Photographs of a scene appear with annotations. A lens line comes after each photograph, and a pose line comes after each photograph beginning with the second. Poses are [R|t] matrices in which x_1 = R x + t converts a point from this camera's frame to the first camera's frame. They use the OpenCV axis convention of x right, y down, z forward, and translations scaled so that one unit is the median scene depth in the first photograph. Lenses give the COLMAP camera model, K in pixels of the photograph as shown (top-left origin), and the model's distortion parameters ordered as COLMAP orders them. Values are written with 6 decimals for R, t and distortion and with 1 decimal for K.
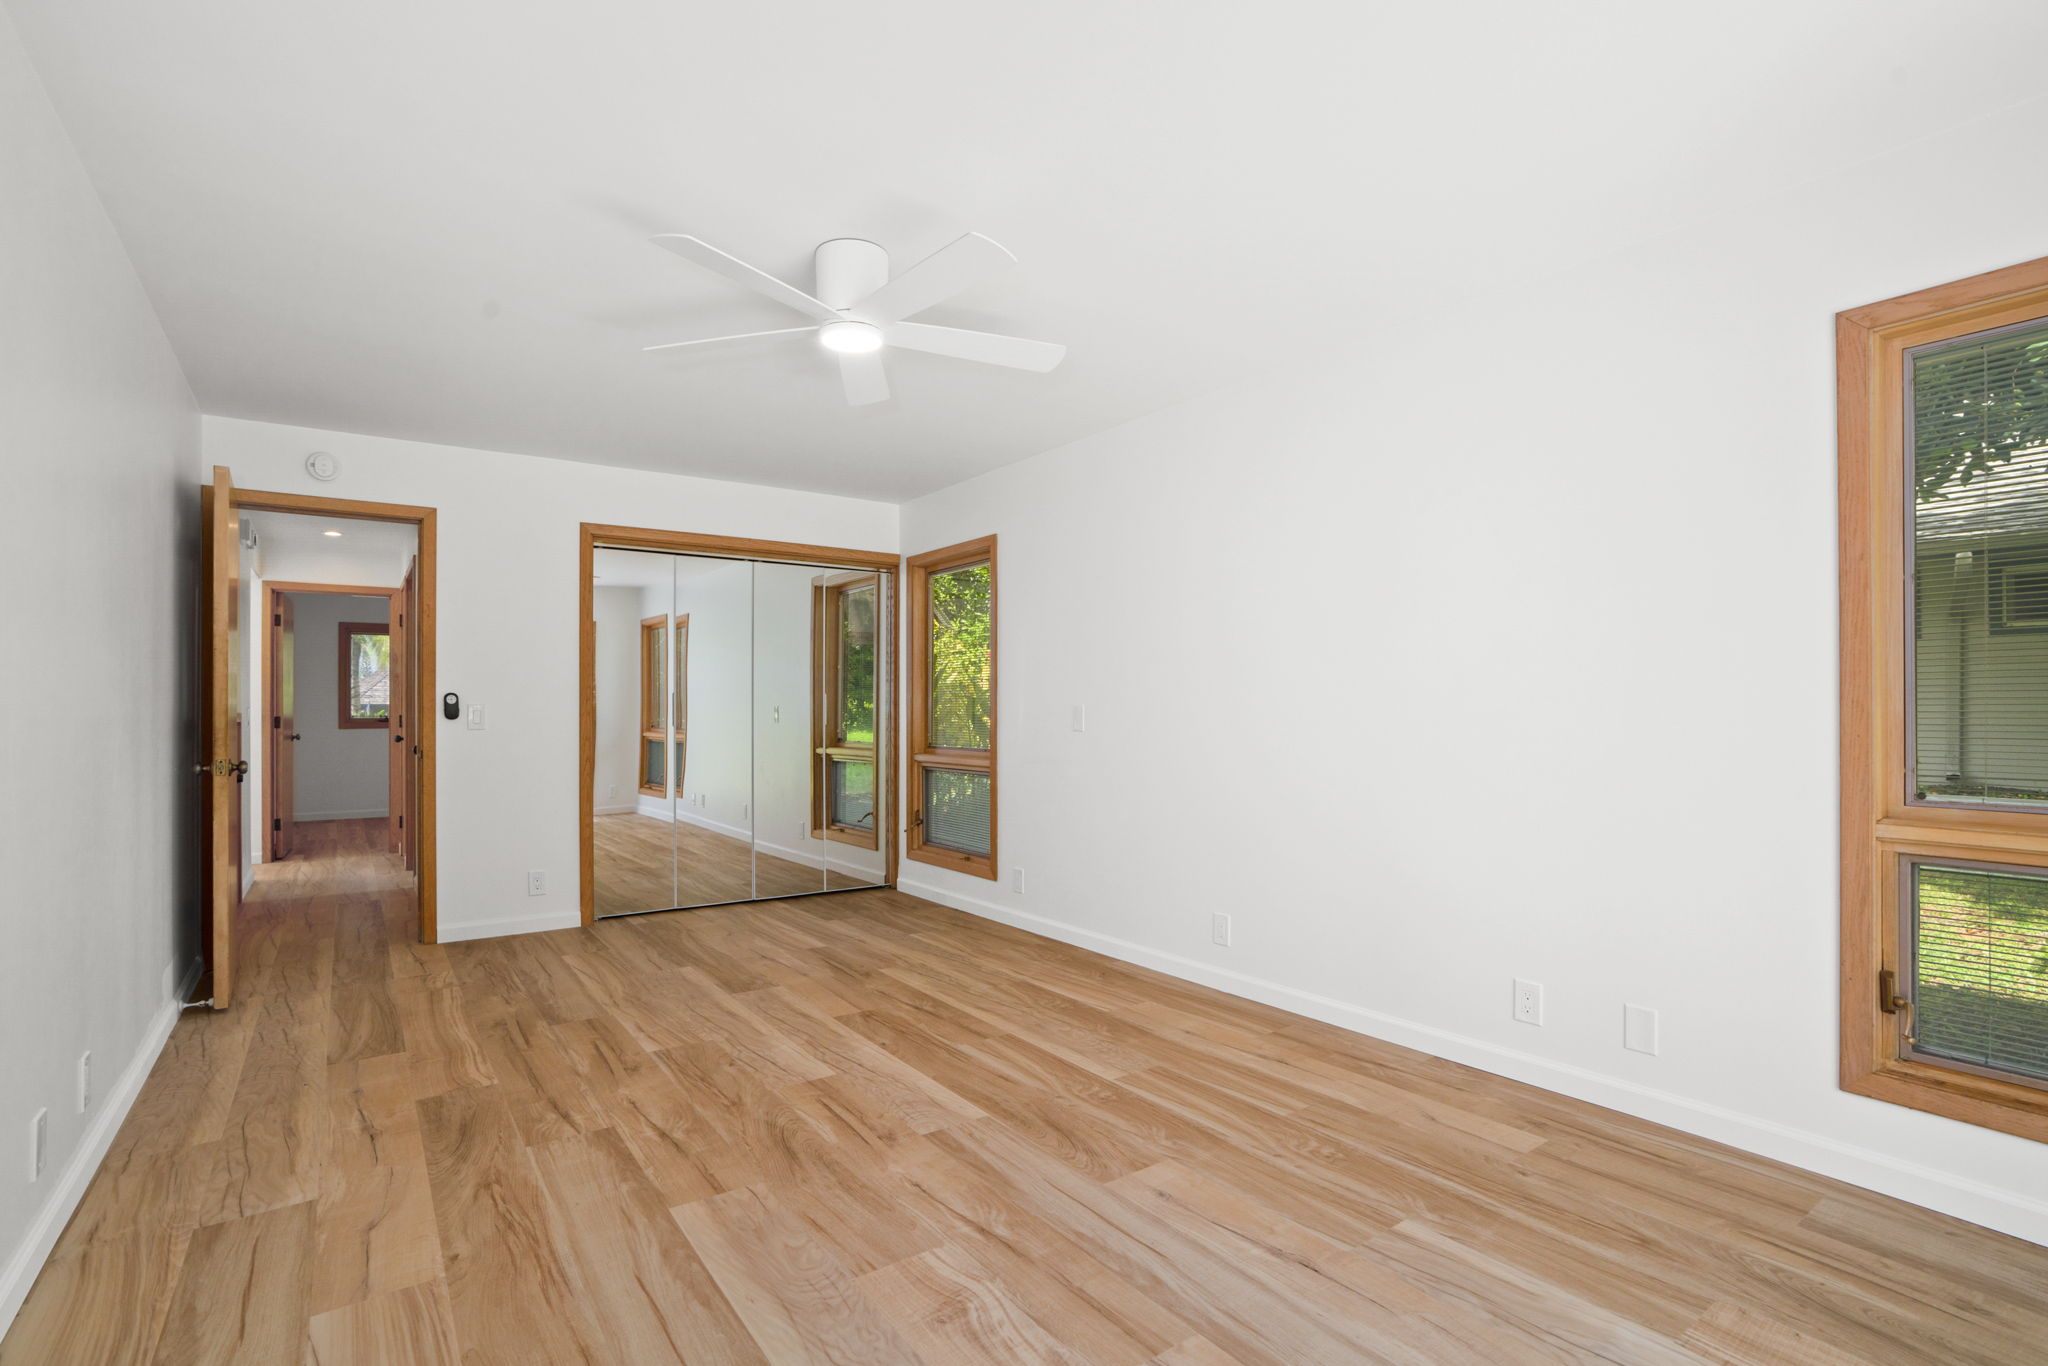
lens RADIAL K [[966.3, 0, 1007.3], [0, 966.3, 687.6], [0, 0, 1]] dist [-0.040847, 0.024671]
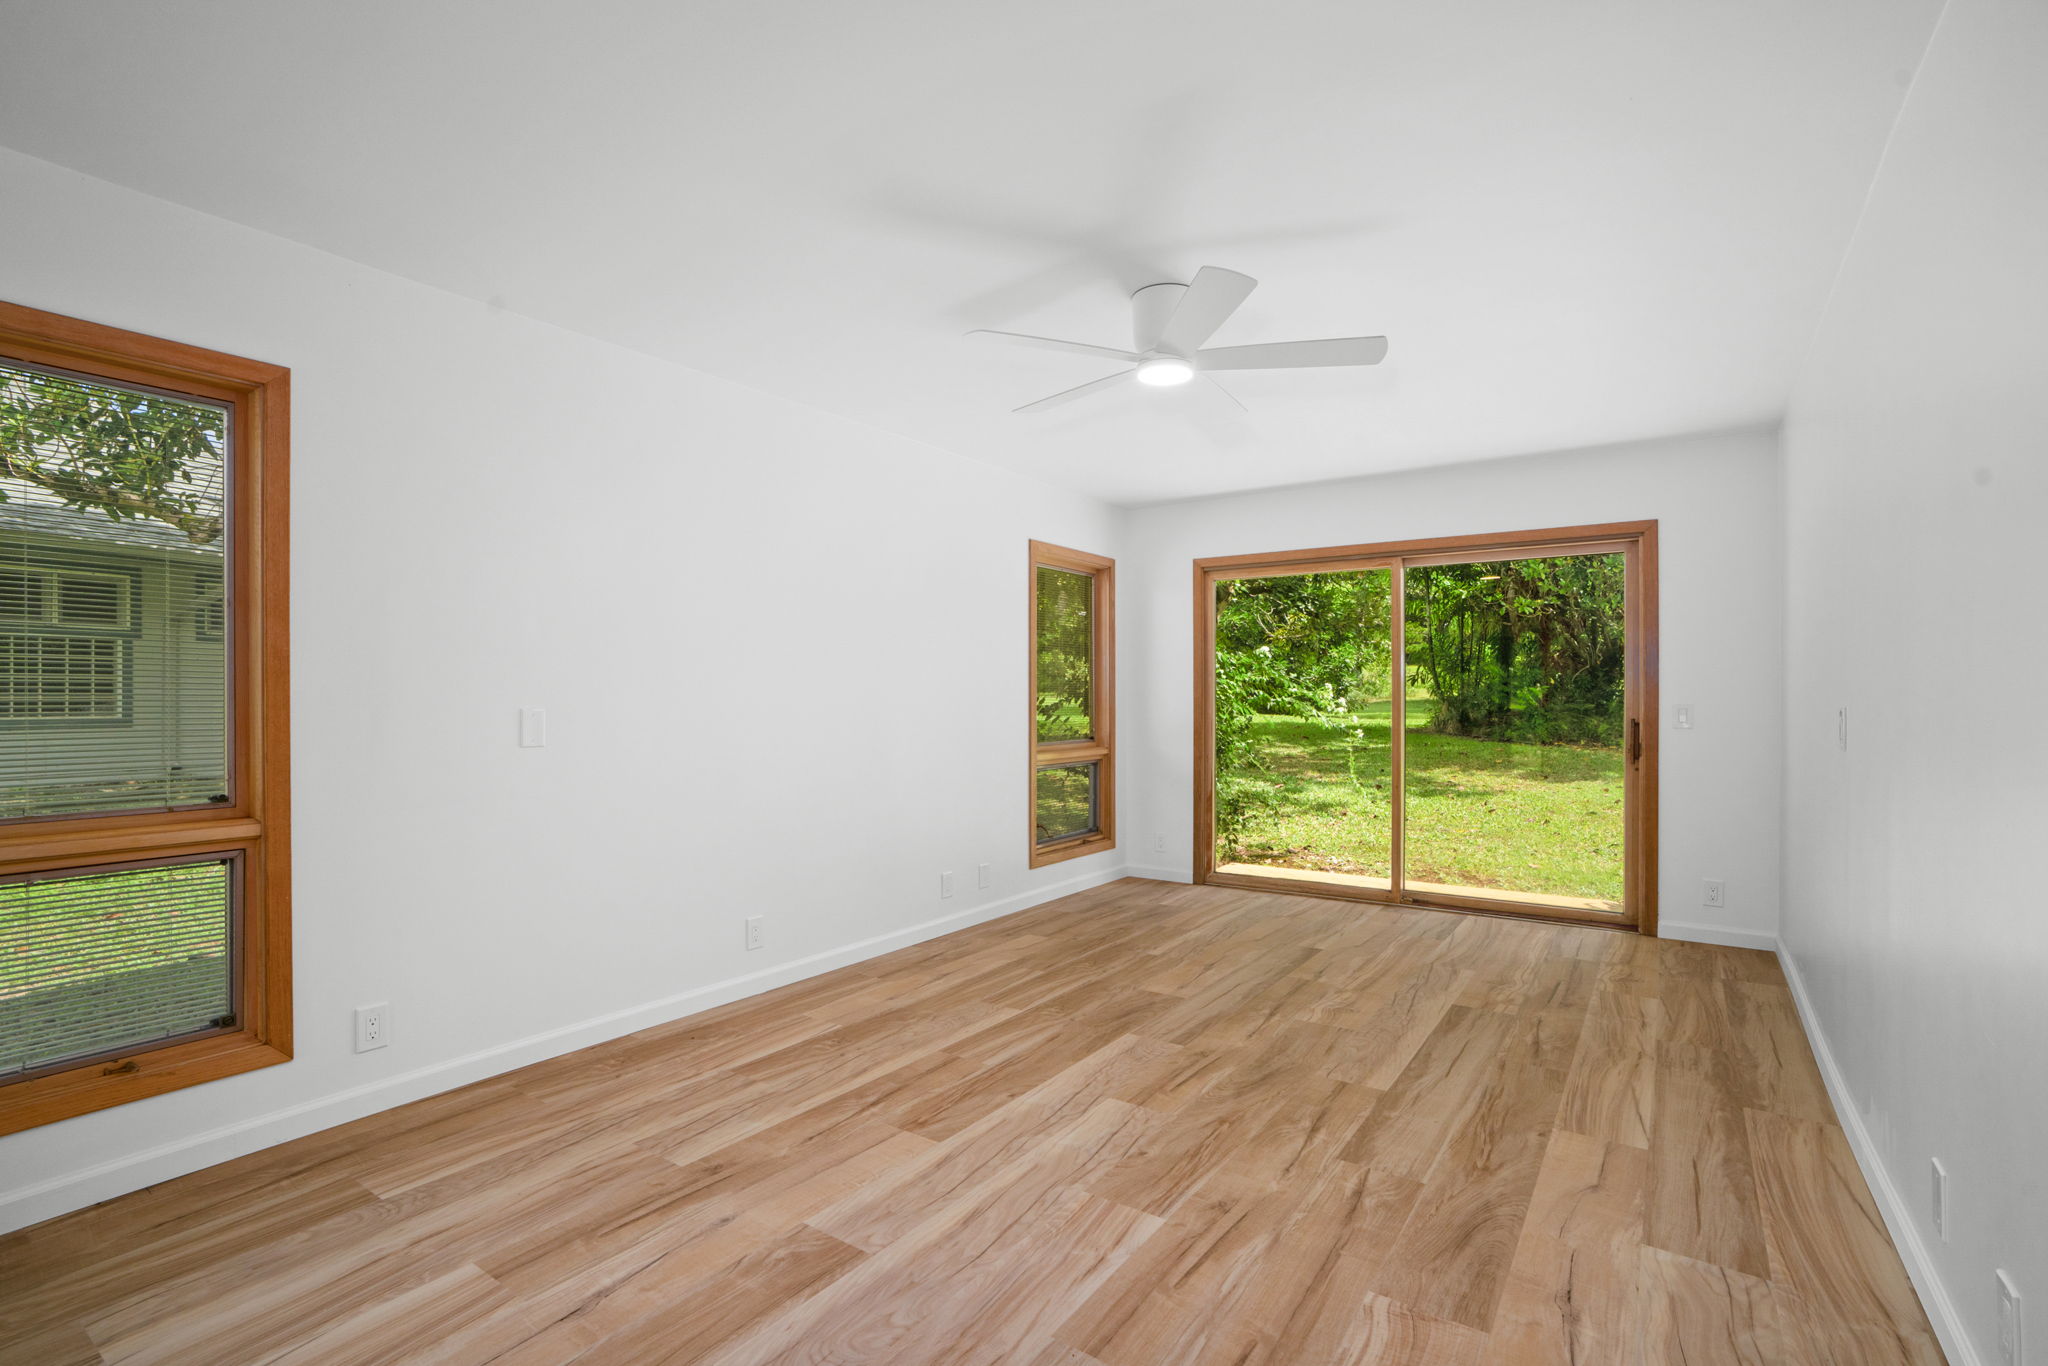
lens RADIAL K [[966.3, 0, 1007.3], [0, 966.3, 687.6], [0, 0, 1]] dist [-0.040847, 0.024671]
pose [[-0.343378, 0.016899, 0.939045, -1.175822], [-0.022995, 0.999387, -0.026393, 0.027087], [-0.938916, -0.030656, -0.342779, 1.616620]]
